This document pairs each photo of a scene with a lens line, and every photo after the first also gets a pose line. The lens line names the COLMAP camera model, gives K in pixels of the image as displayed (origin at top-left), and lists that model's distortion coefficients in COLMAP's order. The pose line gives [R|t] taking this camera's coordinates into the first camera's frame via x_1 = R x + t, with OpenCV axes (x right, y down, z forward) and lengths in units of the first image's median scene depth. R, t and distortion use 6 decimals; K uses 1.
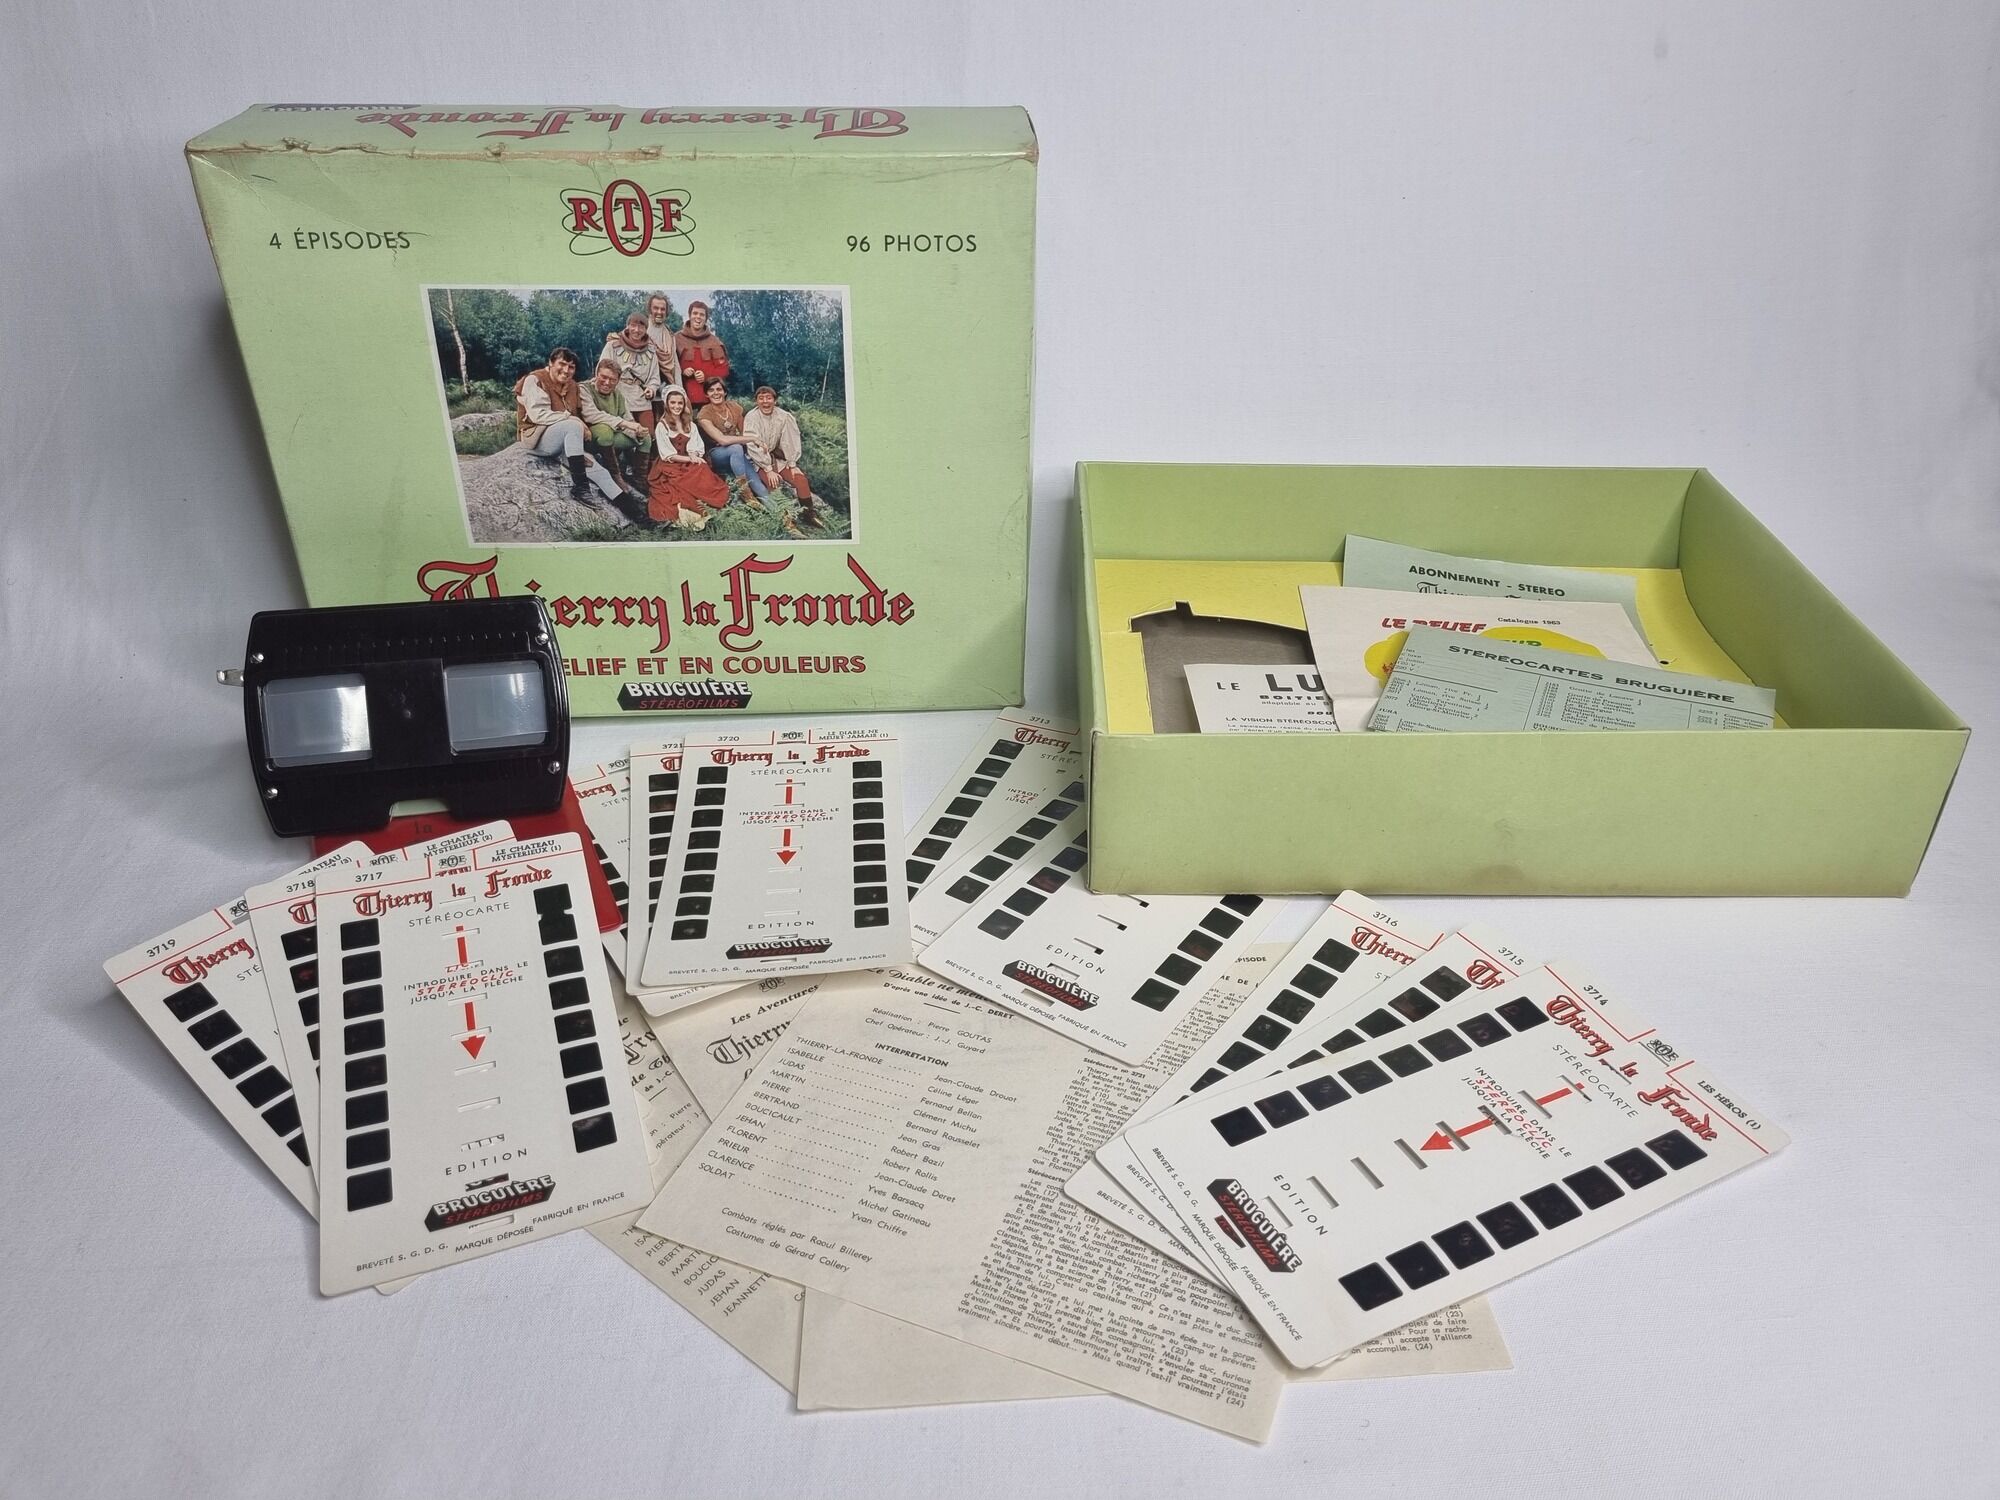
lens RADIAL K [[1458.5, 0, 1008.9], [0, 1458.5, 720.2], [0, 0, 1]] dist [0.001351, -0.006407]
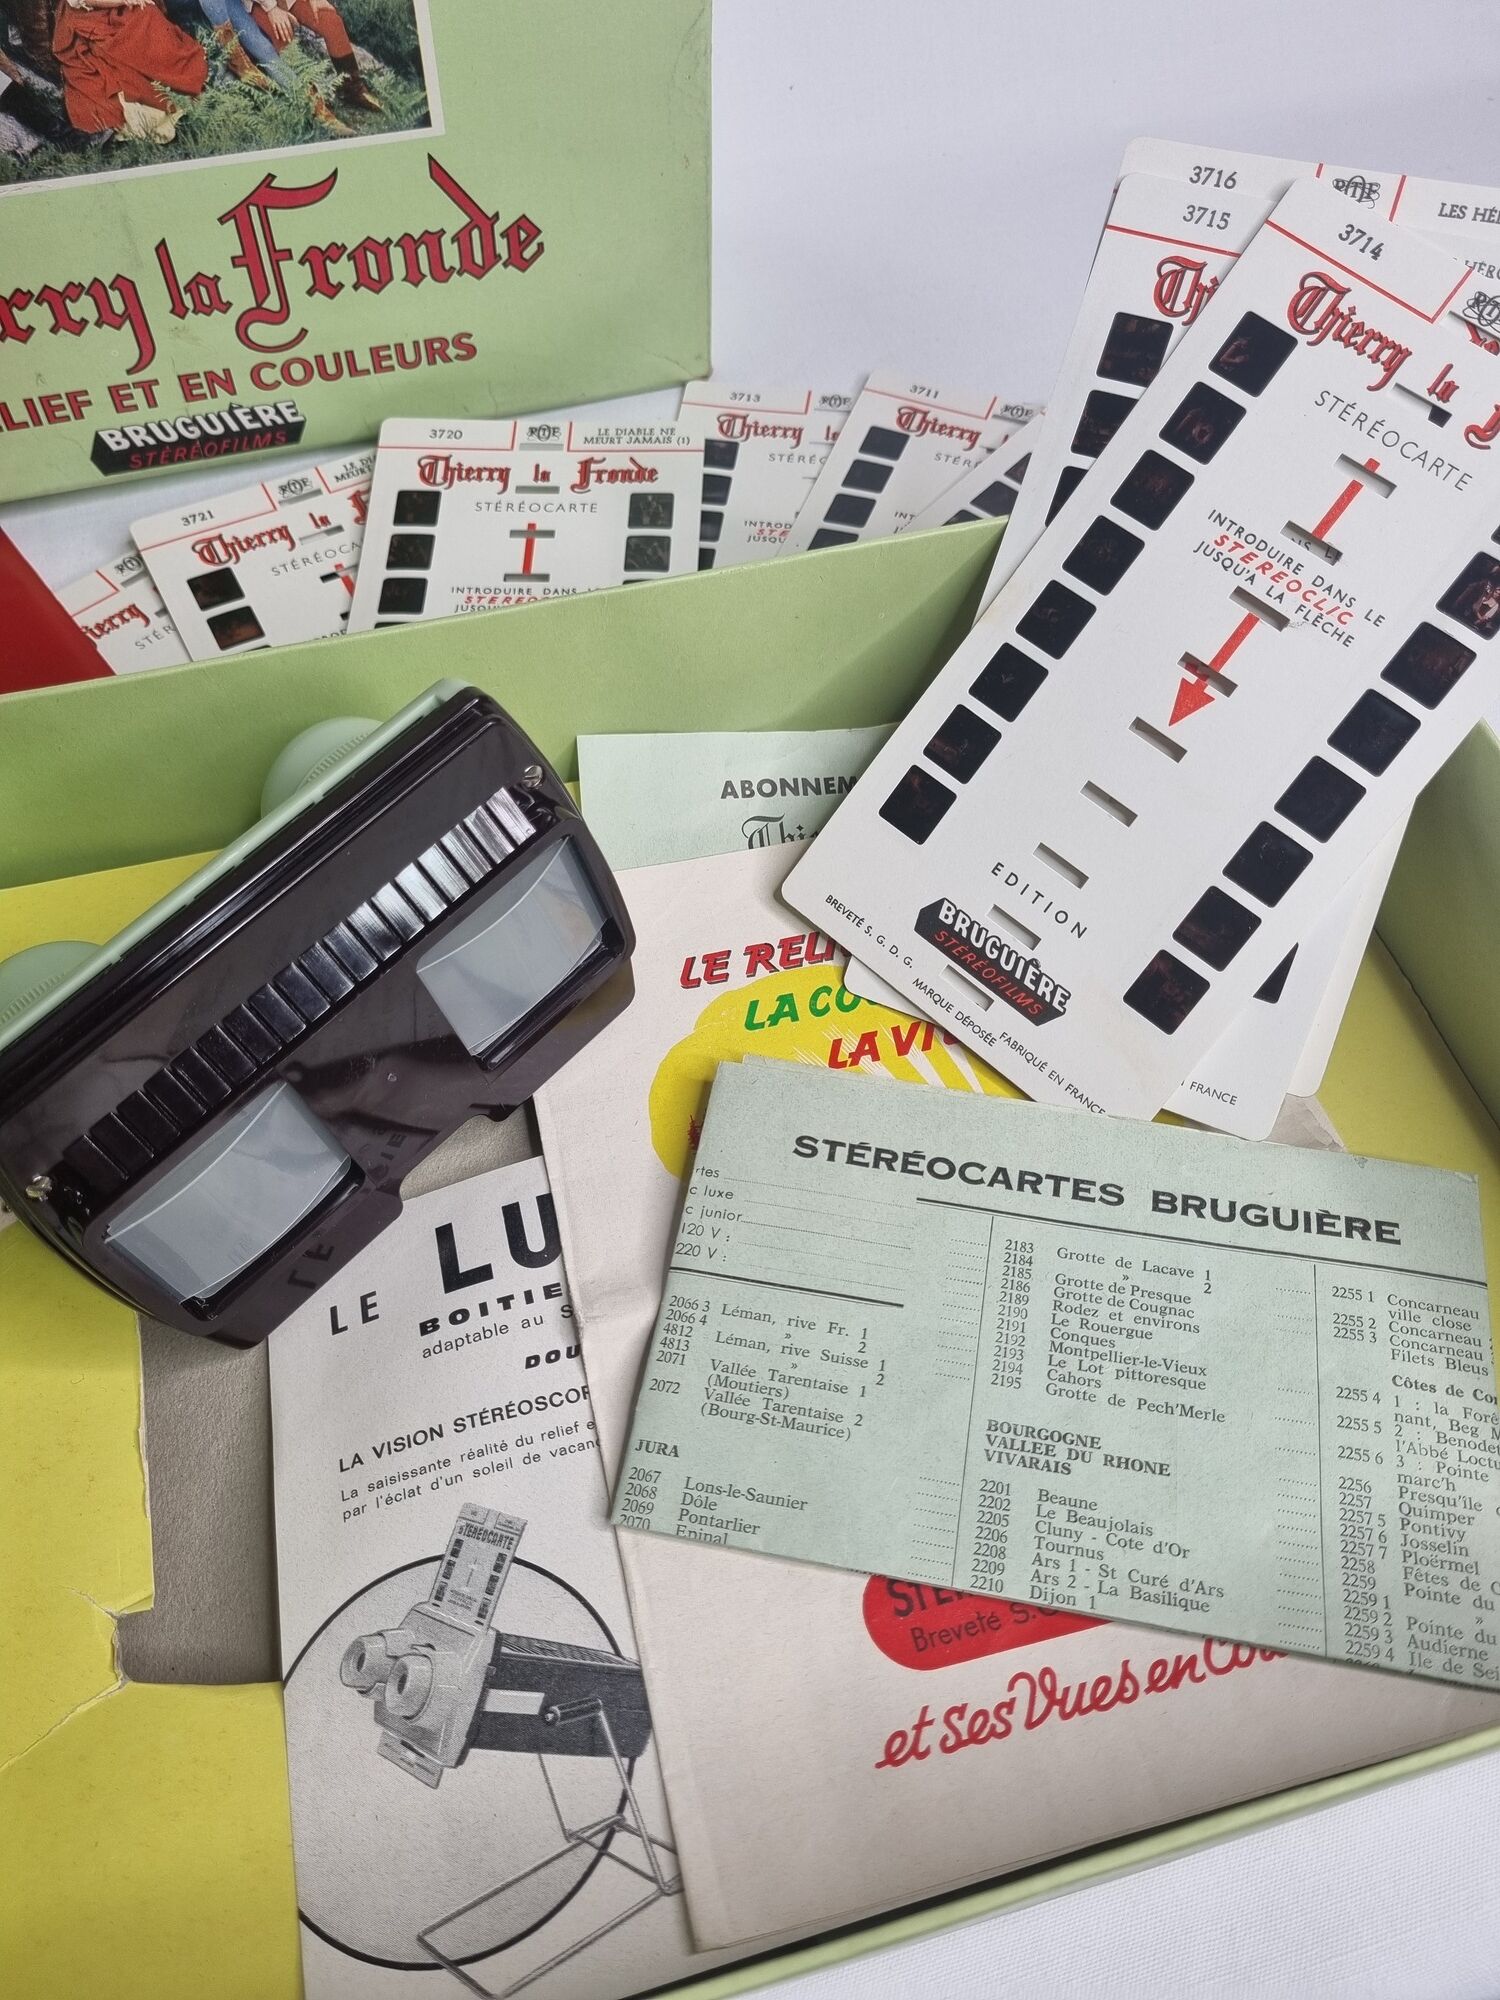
lens RADIAL K [[1496.0, 0, 766.2], [0, 1496.0, 1006.5], [0, 0, 1]] dist [0.027909, -0.042242]
pose [[0.968187, -0.201693, 0.148103, -0.145668], [0.116113, 0.886413, 0.448095, -0.068502], [-0.221658, -0.416643, 0.881633, 0.298469]]
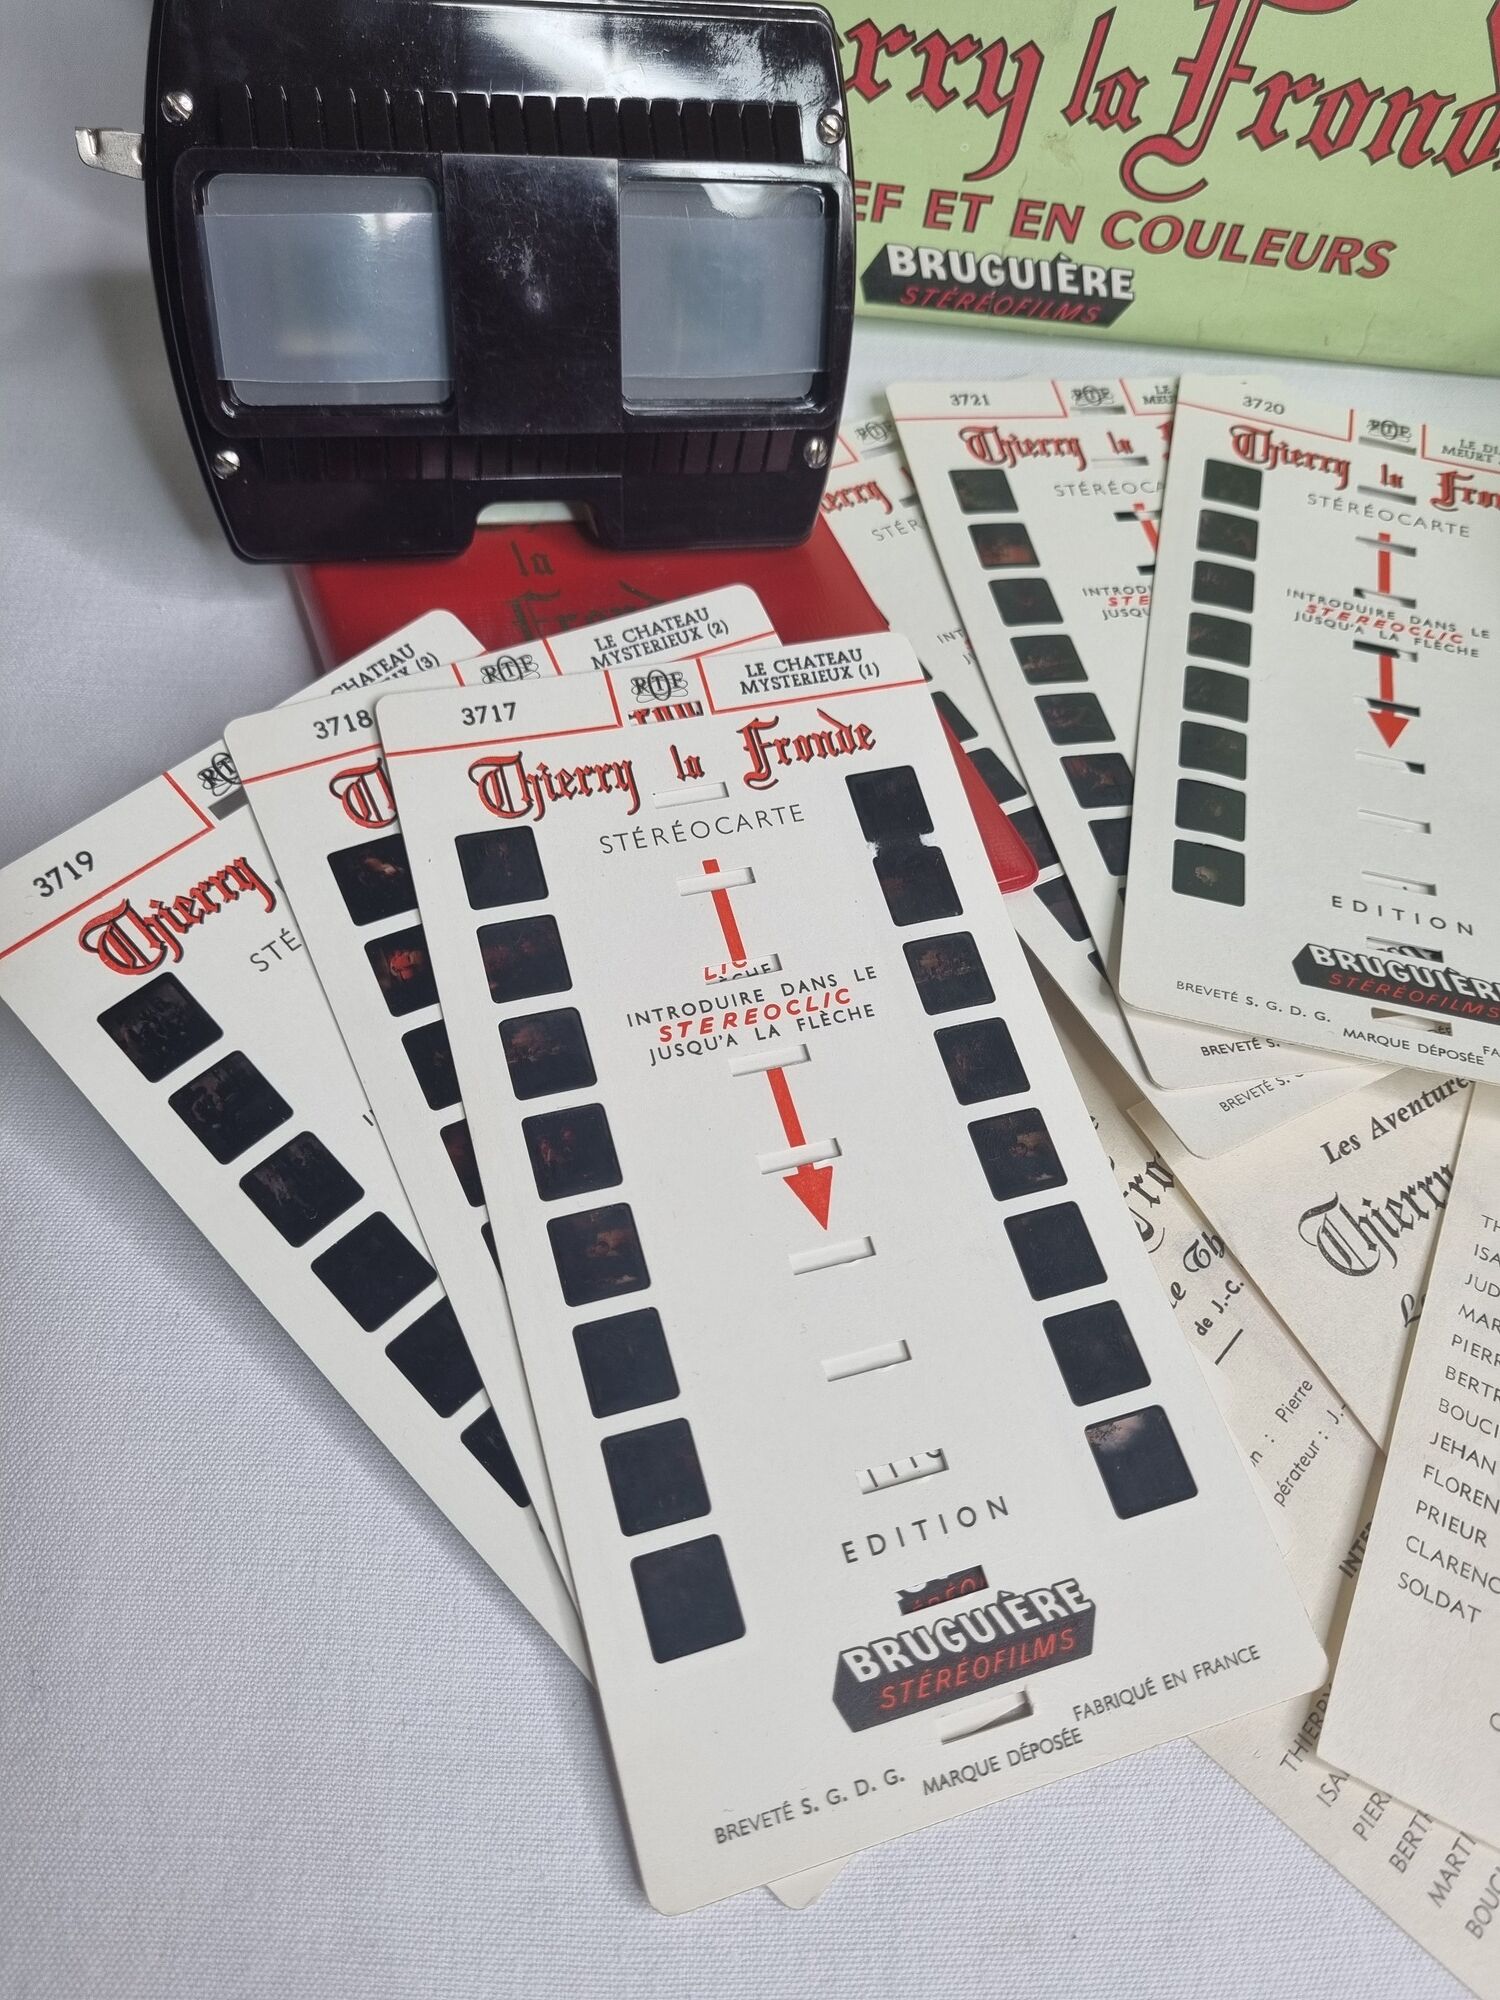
lens RADIAL K [[1530.7, 0, 766.3], [0, 1530.7, 1004.8], [0, 0, 1]] dist [0.013068, -0.025351]
pose [[0.993711, 0.103243, 0.043348, -0.330686], [-0.111630, 0.883088, 0.455735, -0.032586], [0.008772, -0.457708, 0.889060, 0.492313]]
